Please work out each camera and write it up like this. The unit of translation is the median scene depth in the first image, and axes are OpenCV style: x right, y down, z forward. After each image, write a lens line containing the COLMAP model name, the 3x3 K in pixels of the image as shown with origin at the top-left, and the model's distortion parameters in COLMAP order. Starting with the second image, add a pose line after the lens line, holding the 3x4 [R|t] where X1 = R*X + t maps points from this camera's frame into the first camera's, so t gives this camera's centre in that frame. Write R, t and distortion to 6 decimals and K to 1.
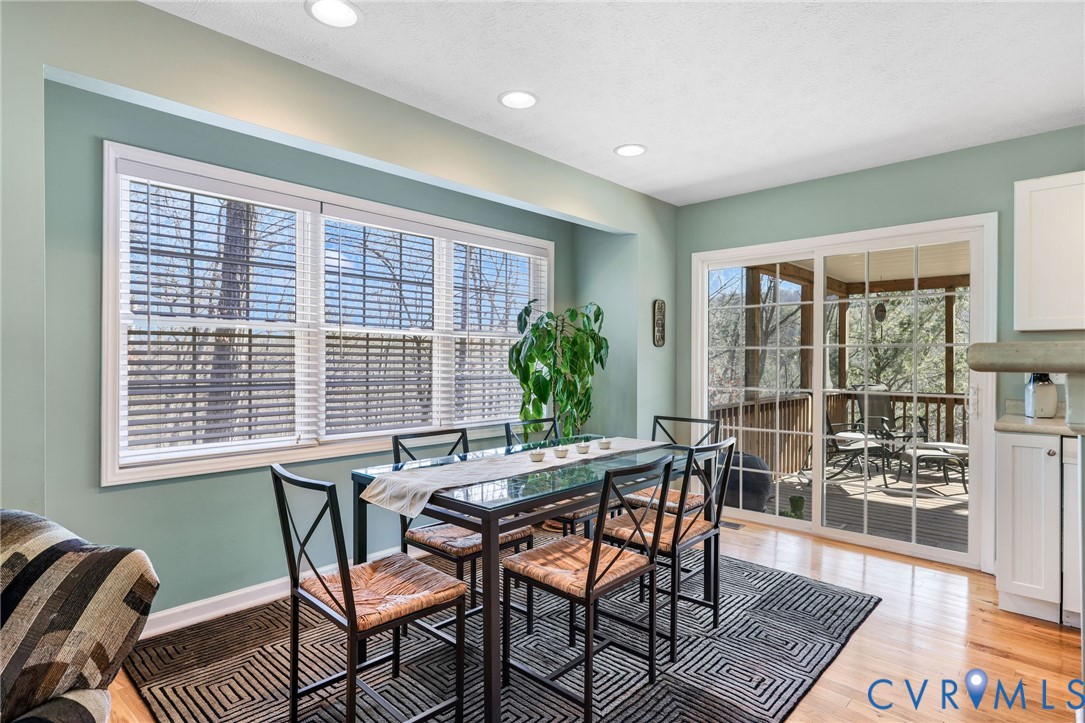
lens RADIAL K [[571.3, 0, 538.2], [0, 571.3, 360.5], [0, 0, 1]] dist [0.001965, 0.000442]
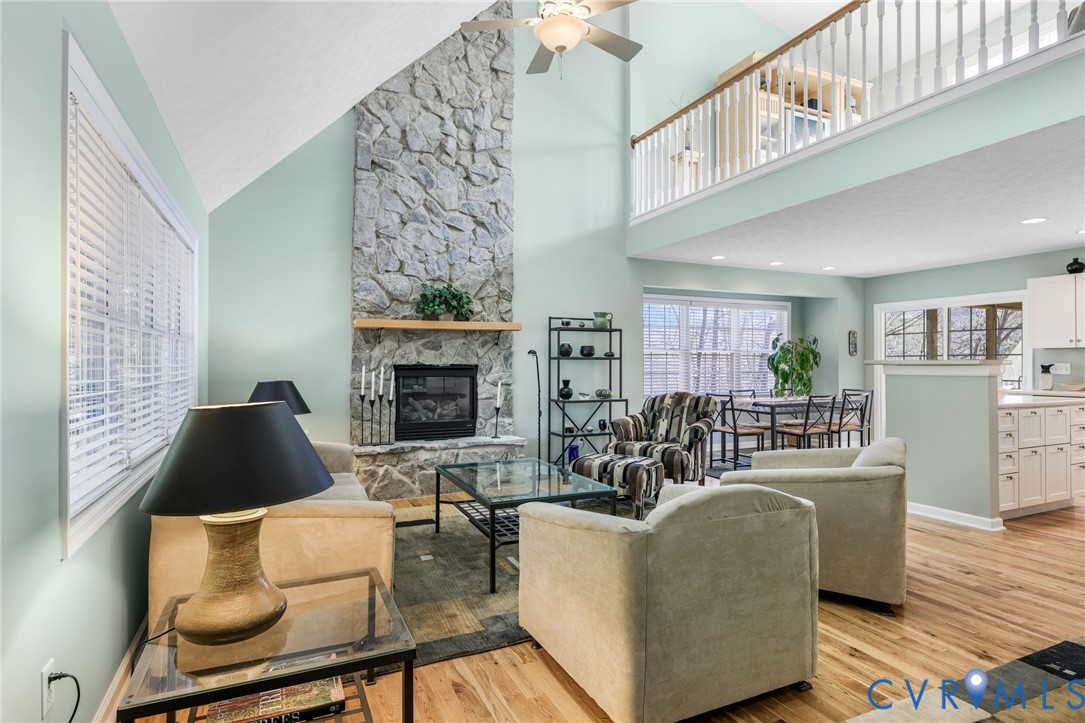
lens RADIAL K [[571.3, 0, 540.7], [0, 571.3, 358.8], [0, 0, 1]] dist [0.001965, 0.000442]
pose [[0.916580, -0.013010, -0.399639, 0.022413], [0.008335, 0.999875, -0.013432, 0.003198], [0.399764, 0.008981, 0.916574, -1.266067]]
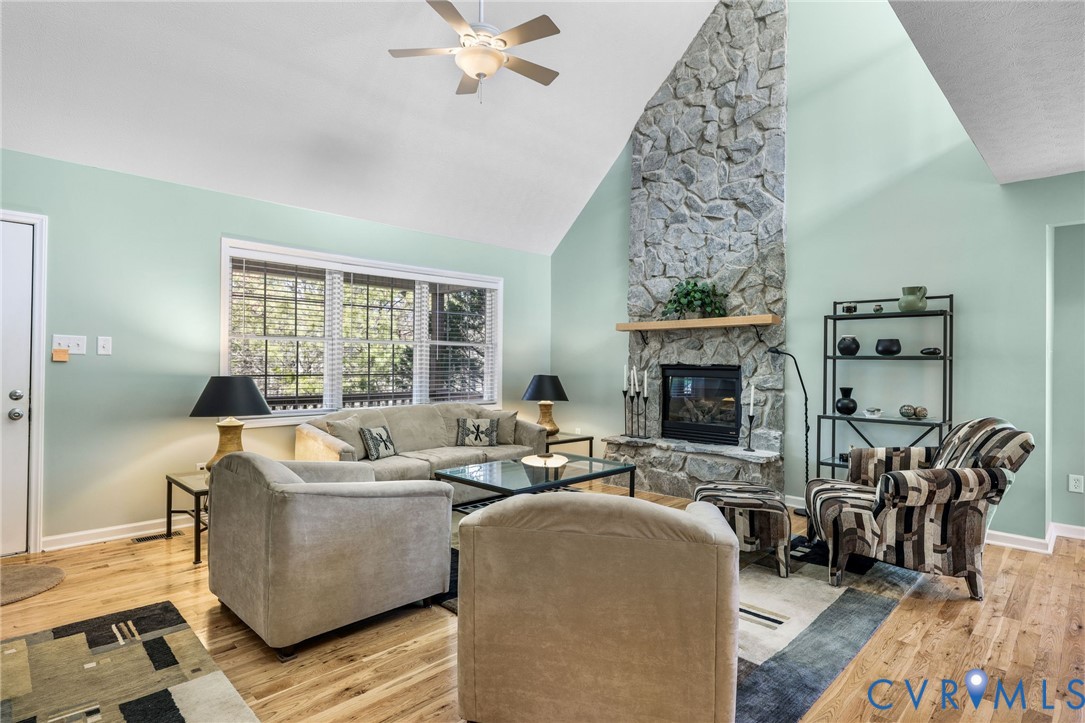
lens RADIAL K [[571.3, 0, 537.7], [0, 571.3, 359.9], [0, 0, 1]] dist [0.001965, 0.000442]
pose [[-0.058669, -0.016127, -0.998147, 0.620491], [-0.013516, 0.999791, -0.015359, 0.011298], [0.998186, 0.012590, -0.058875, -0.346930]]
